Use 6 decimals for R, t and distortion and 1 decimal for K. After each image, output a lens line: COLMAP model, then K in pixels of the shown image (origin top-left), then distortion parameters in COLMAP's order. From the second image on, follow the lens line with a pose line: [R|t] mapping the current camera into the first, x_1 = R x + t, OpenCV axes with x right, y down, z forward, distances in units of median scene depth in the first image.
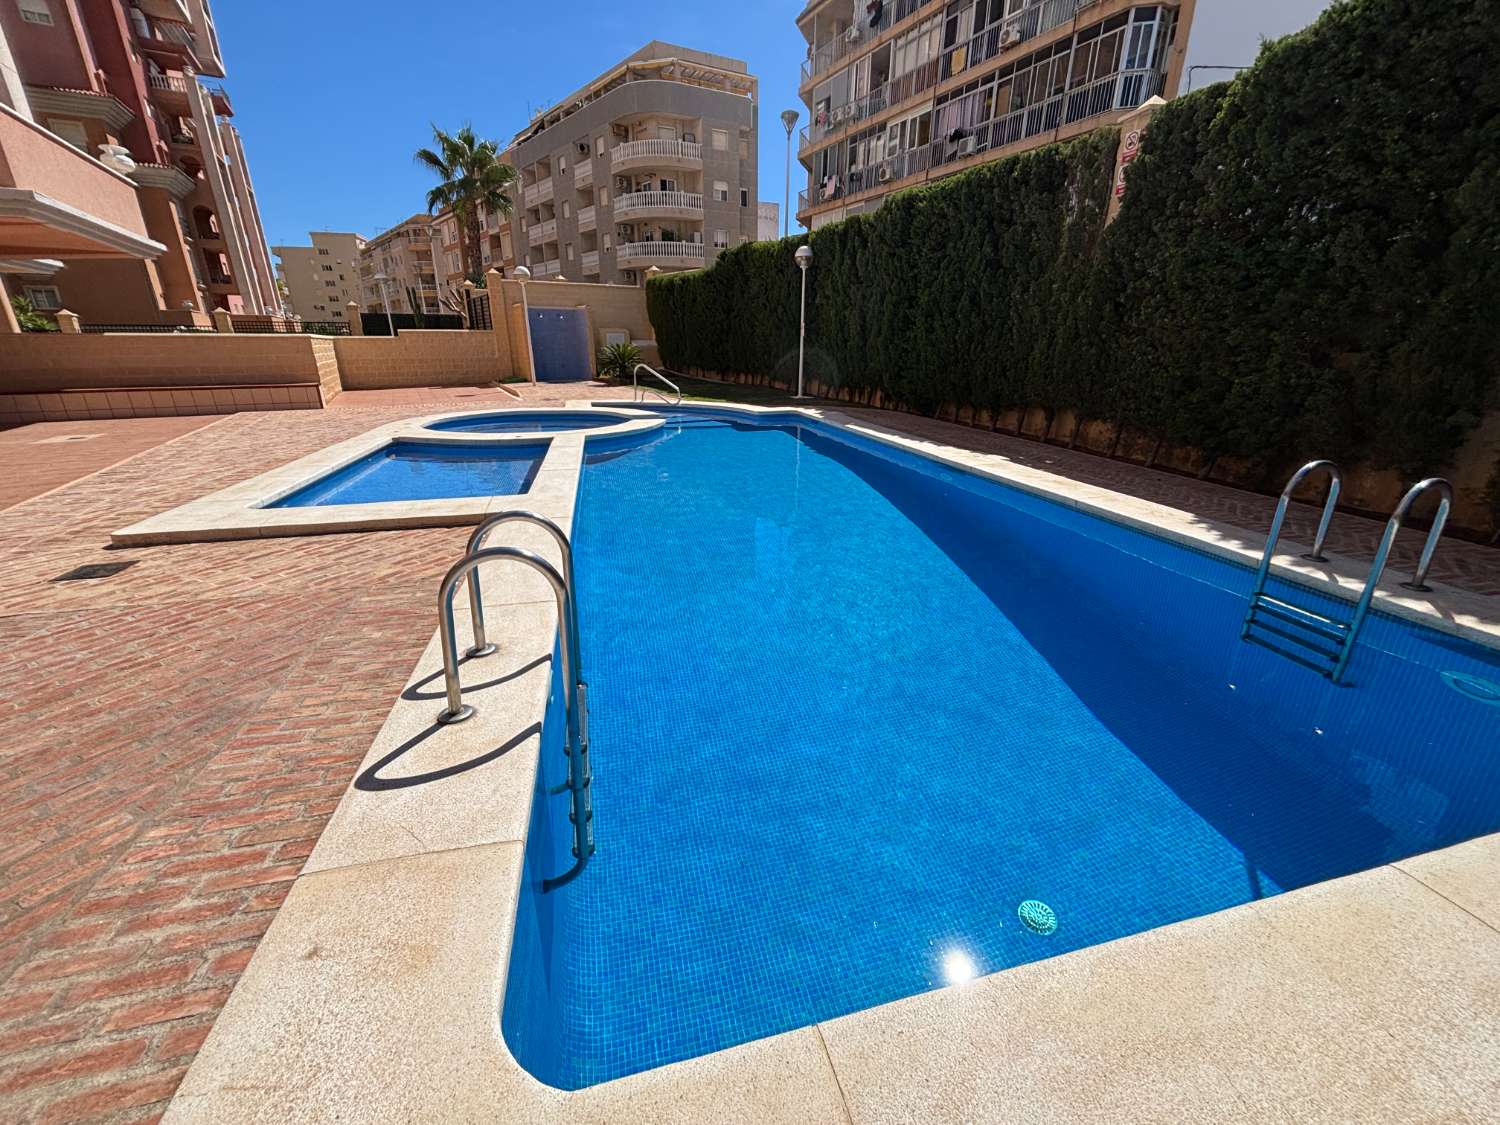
lens RADIAL K [[610.5, 0, 748.7], [0, 610.5, 564.3], [0, 0, 1]] dist [-0.002741, 0.000399]
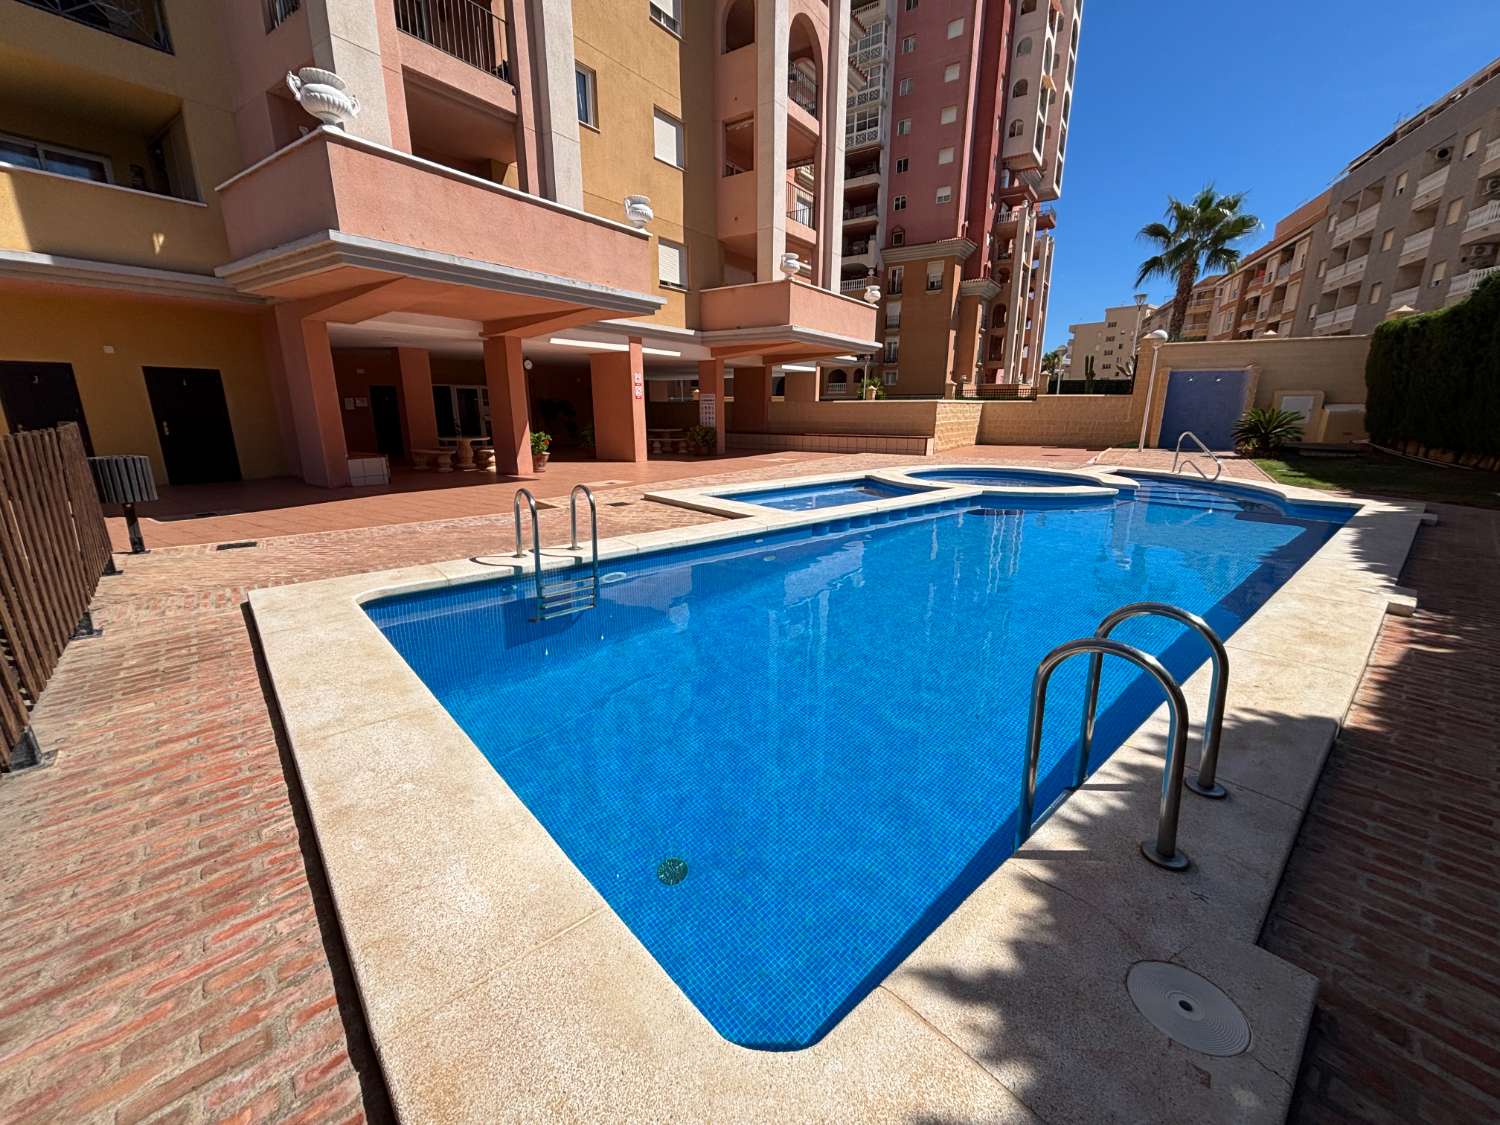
lens RADIAL K [[610.5, 0, 748.7], [0, 610.5, 564.3], [0, 0, 1]] dist [-0.002741, 0.000399]
pose [[0.447007, 0.226161, -0.865469, 0.120027], [-0.306465, 0.947679, 0.089357, -0.012824], [0.840395, 0.225293, 0.492930, 0.033005]]
